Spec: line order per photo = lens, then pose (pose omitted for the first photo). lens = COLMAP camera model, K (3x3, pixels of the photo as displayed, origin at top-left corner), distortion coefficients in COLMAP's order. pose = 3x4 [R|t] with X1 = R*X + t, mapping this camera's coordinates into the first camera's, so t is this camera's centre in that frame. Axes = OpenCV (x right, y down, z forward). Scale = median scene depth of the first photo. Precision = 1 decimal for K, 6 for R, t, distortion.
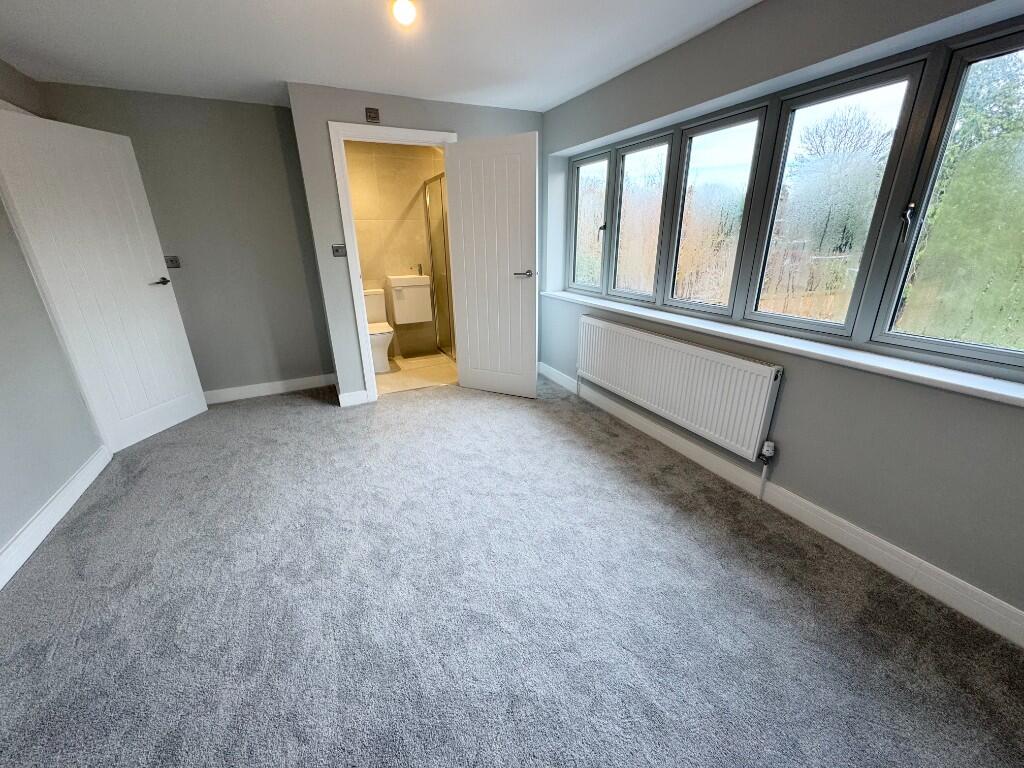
lens RADIAL K [[407.7, 0, 511.0], [0, 407.7, 382.8], [0, 0, 1]] dist [-0.003084, 0.000045]
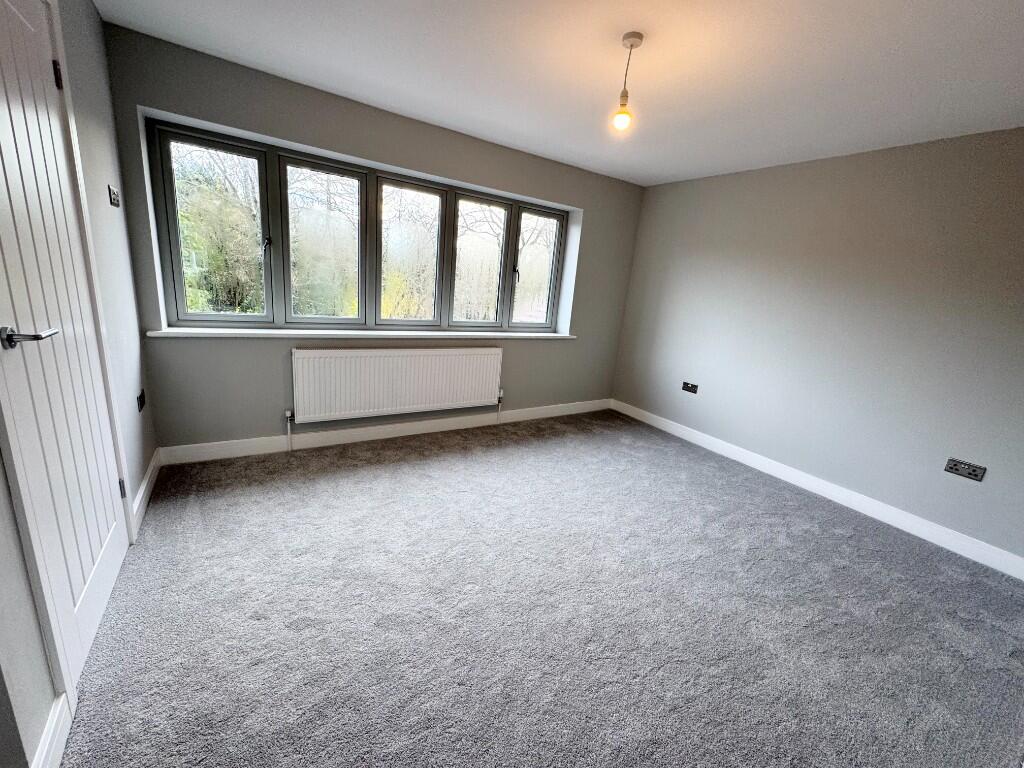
lens RADIAL K [[407.7, 0, 511.0], [0, 407.7, 382.8], [0, 0, 1]] dist [-0.003084, 0.000045]
pose [[-0.108691, -0.295865, 0.949026, -0.949428], [0.205783, 0.927306, 0.312662, -0.387587], [-0.972543, 0.229277, -0.039906, 0.887807]]
